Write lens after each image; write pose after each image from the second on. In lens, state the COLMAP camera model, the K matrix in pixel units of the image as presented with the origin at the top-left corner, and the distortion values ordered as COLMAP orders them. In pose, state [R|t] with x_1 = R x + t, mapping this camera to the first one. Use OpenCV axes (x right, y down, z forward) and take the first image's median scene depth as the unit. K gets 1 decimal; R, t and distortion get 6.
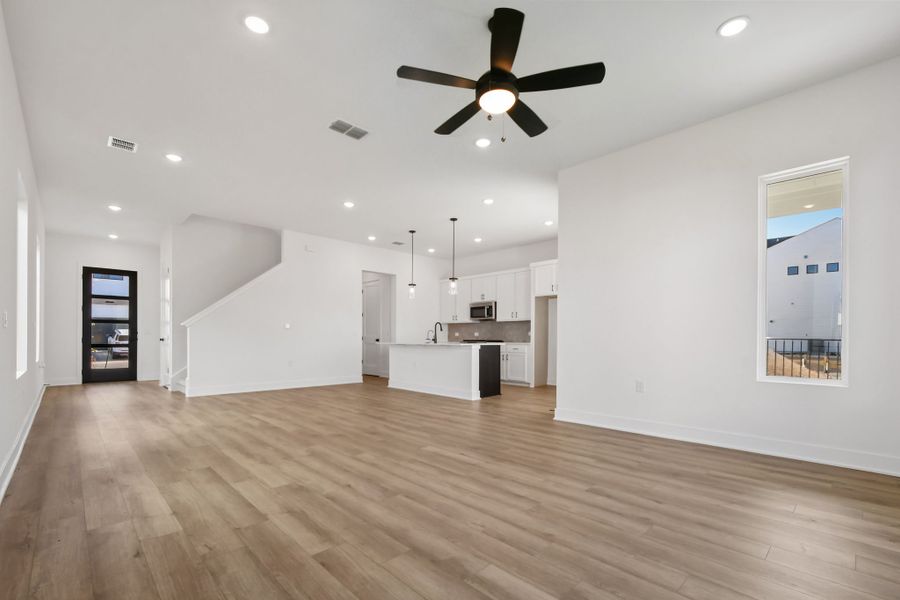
lens RADIAL K [[401.5, 0, 447.2], [0, 401.5, 340.5], [0, 0, 1]] dist [0.007088, -0.002985]
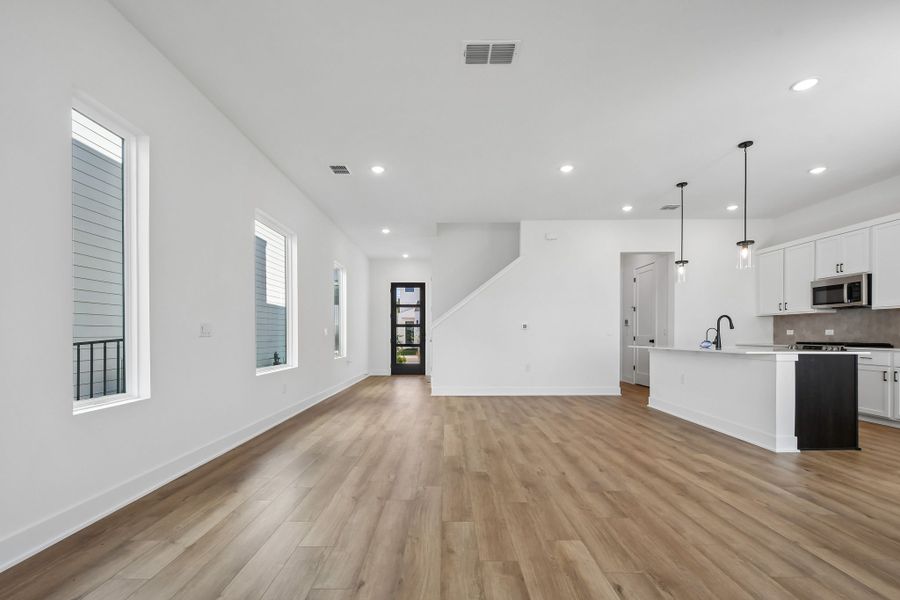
lens RADIAL K [[401.5, 0, 443.3], [0, 401.5, 337.6], [0, 0, 1]] dist [0.007088, -0.002985]
pose [[0.716940, -0.001648, -0.697133, 0.101089], [0.000714, 0.999998, -0.001631, -0.009050], [0.697135, 0.000672, 0.716940, 0.223398]]
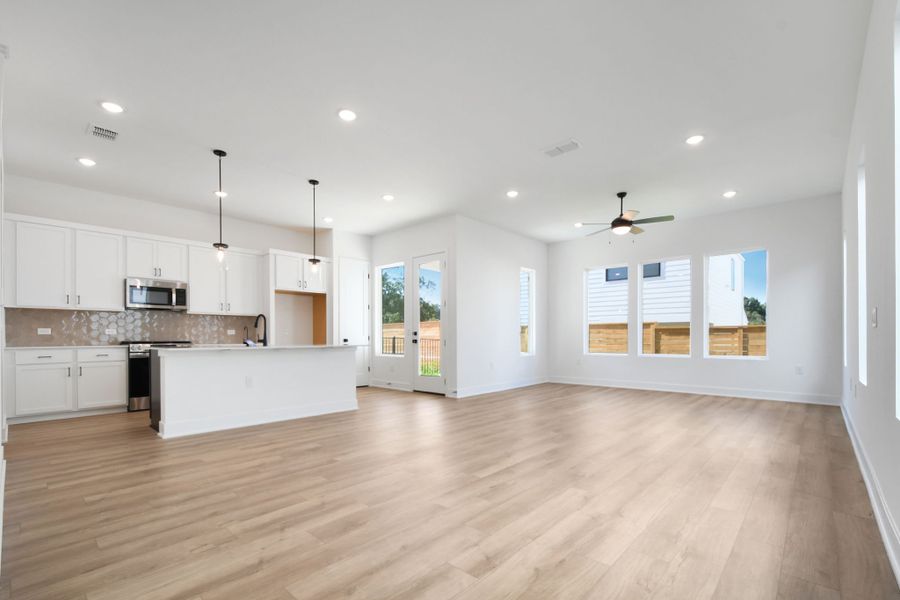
lens RADIAL K [[401.5, 0, 448.2], [0, 401.5, 344.7], [0, 0, 1]] dist [0.007088, -0.002985]
pose [[-0.071600, -0.019339, 0.997246, -0.685292], [0.006905, 0.999778, 0.019884, -0.006391], [-0.997410, 0.008310, -0.071451, 0.718989]]
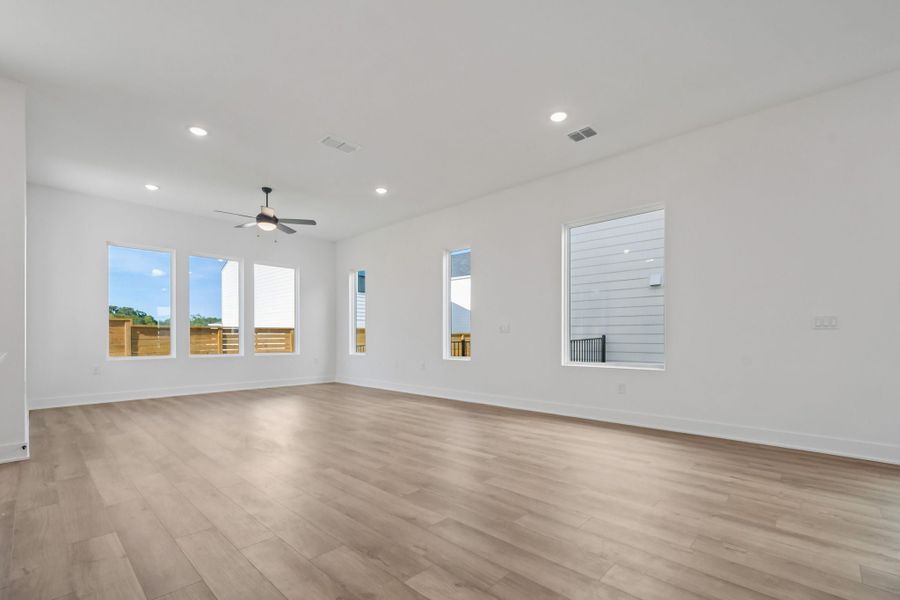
lens RADIAL K [[392.0, 0, 447.3], [0, 392.0, 342.5], [0, 0, 1]] dist [-0.010048, -0.000385]
pose [[-0.998676, -0.002991, -0.051348, -0.249690], [-0.003769, 0.999880, 0.015049, -0.003841], [0.051297, 0.015222, -0.998567, 1.072093]]
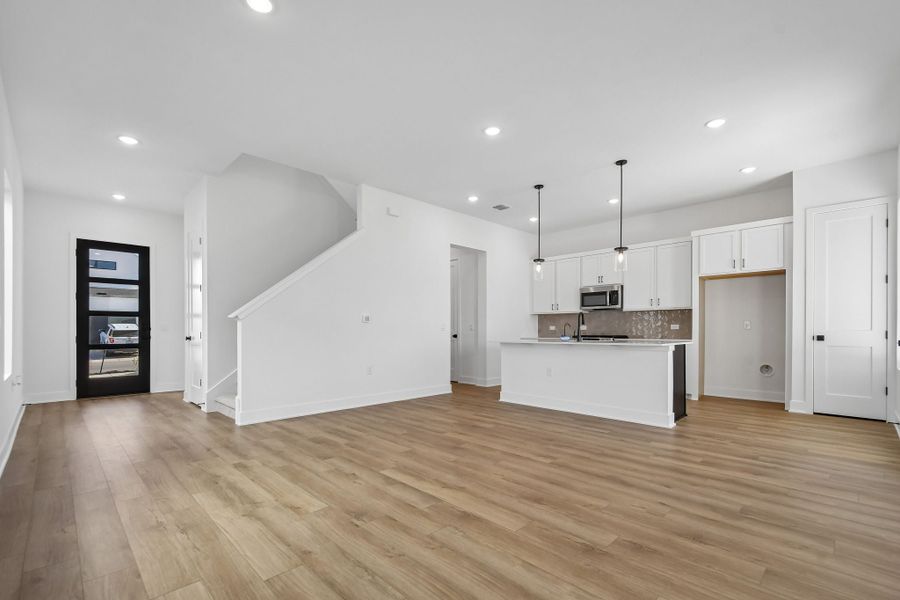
lens RADIAL K [[401.5, 0, 445.3], [0, 401.5, 332.2], [0, 0, 1]] dist [0.007088, -0.002985]
pose [[0.999886, -0.005770, 0.013918, -0.266002], [0.005791, 0.999982, -0.001463, -0.009684], [-0.013909, 0.001544, 0.999902, 0.279919]]
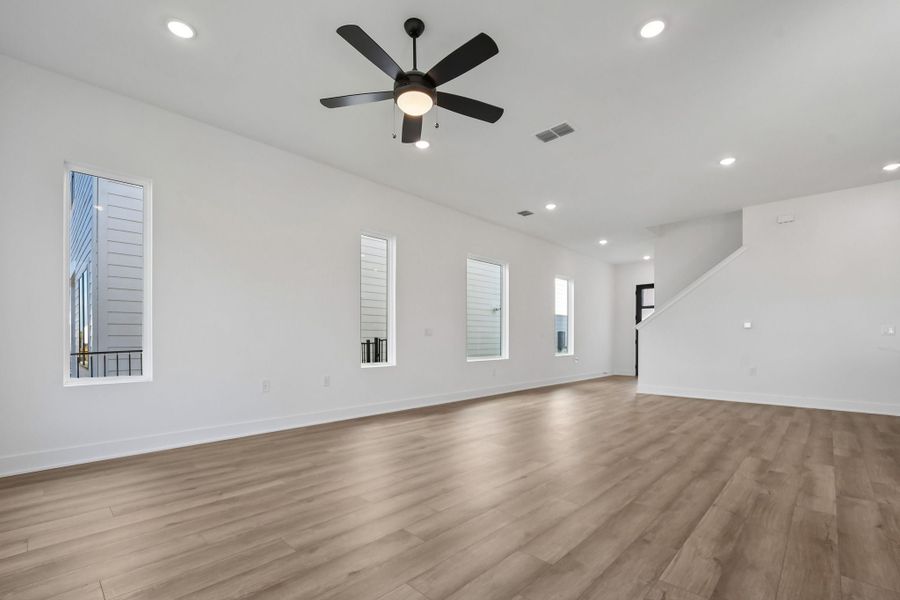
lens RADIAL K [[401.5, 0, 439.2], [0, 401.5, 336.8], [0, 0, 1]] dist [0.007088, -0.002985]
pose [[0.027614, -0.012914, -0.999535, 0.390135], [-0.003578, 0.999909, -0.013017, 0.001047], [0.999612, 0.003936, 0.027565, 0.357477]]
